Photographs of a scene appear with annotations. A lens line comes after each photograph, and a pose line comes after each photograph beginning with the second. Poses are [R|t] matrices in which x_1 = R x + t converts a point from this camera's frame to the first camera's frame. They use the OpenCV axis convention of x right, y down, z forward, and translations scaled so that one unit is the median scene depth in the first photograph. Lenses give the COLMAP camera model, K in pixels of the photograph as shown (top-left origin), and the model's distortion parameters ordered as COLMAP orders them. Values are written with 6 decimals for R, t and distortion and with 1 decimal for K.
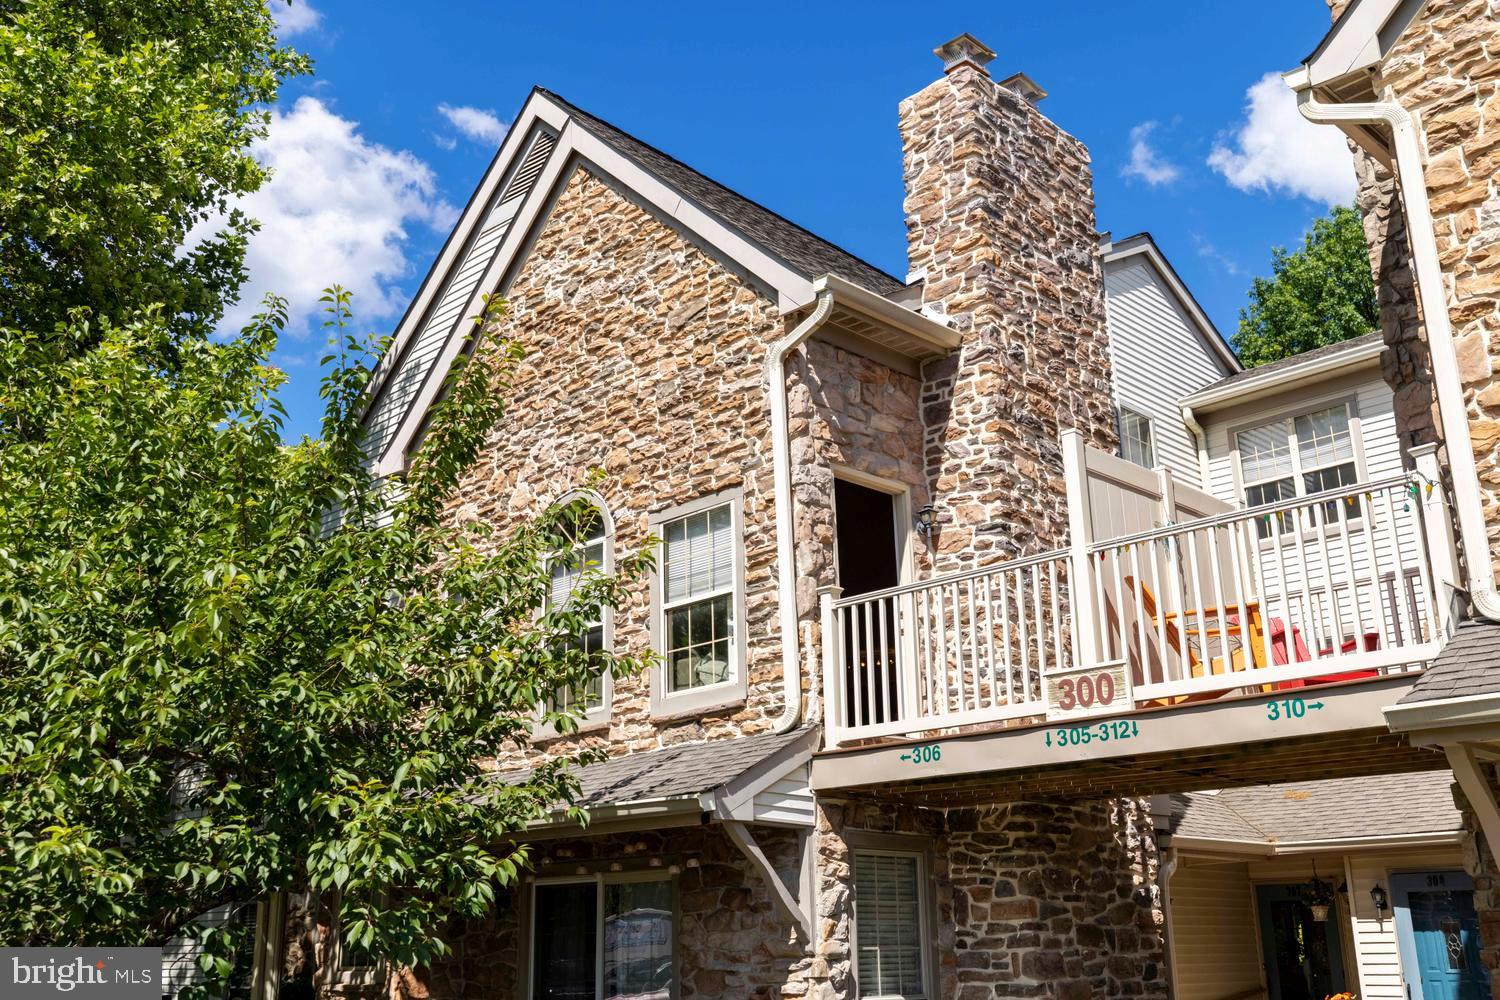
lens RADIAL K [[1454.6, 0, 750.0], [0, 1454.6, 500.0], [0, 0, 1]] dist [0.011416, -0.038177]
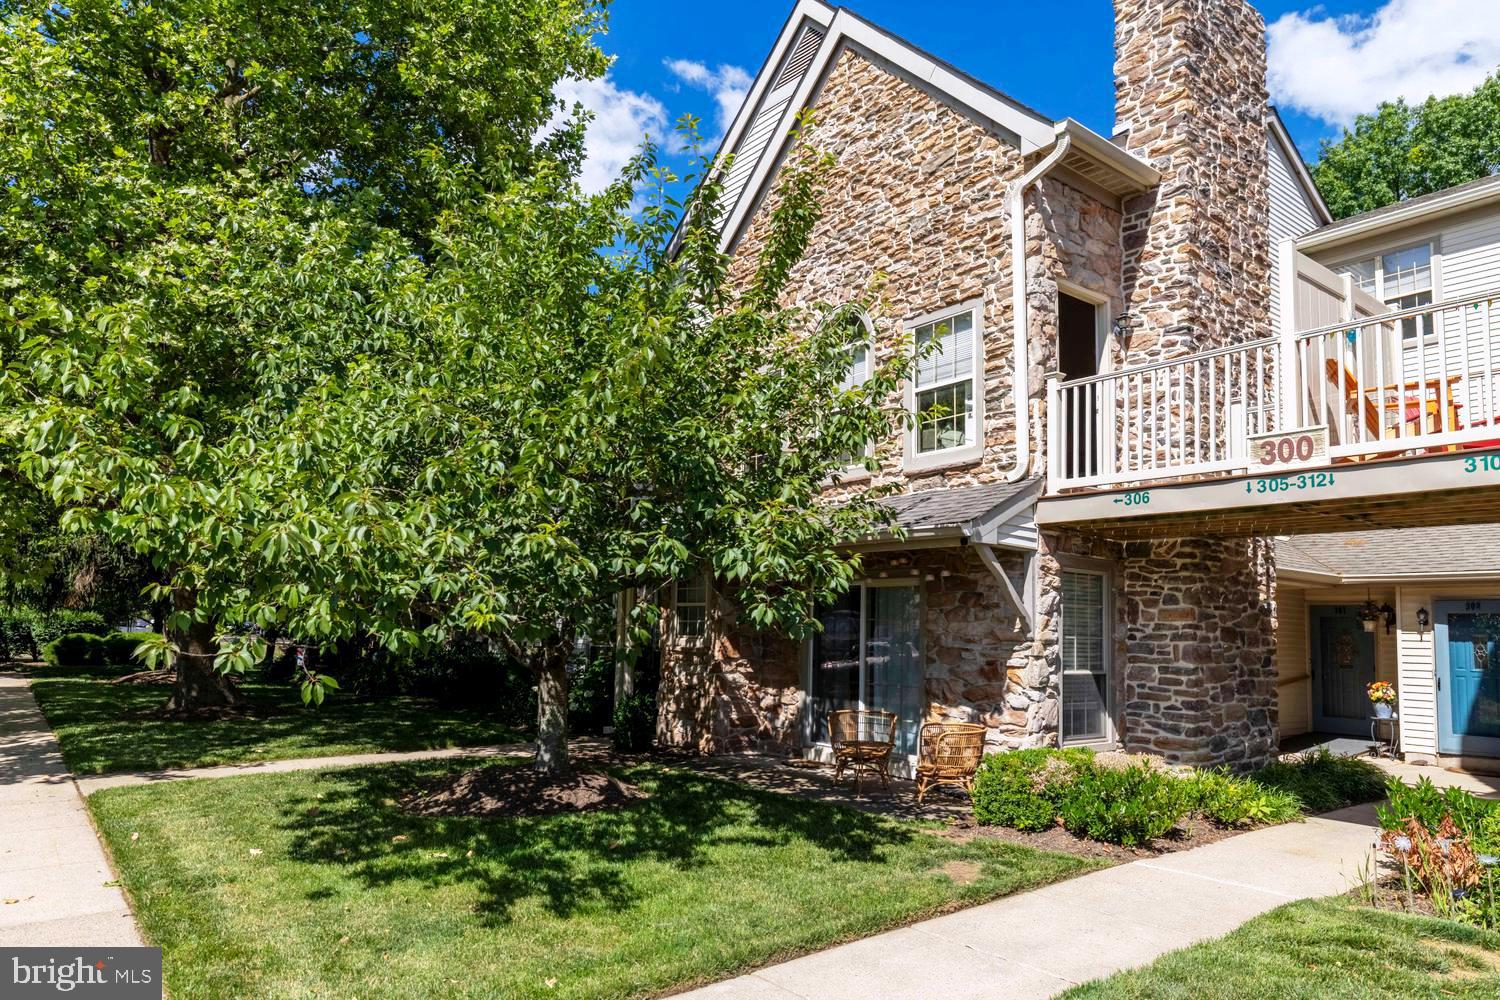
lens RADIAL K [[933.5, 0, 753.1], [0, 933.5, 558.3], [0, 0, 1]] dist [-0.000320, -0.004165]
pose [[0.993046, 0.029769, -0.113899, -0.105250], [-0.004333, 0.976088, 0.217331, 0.037646], [0.117645, -0.215327, 0.969430, 0.105004]]
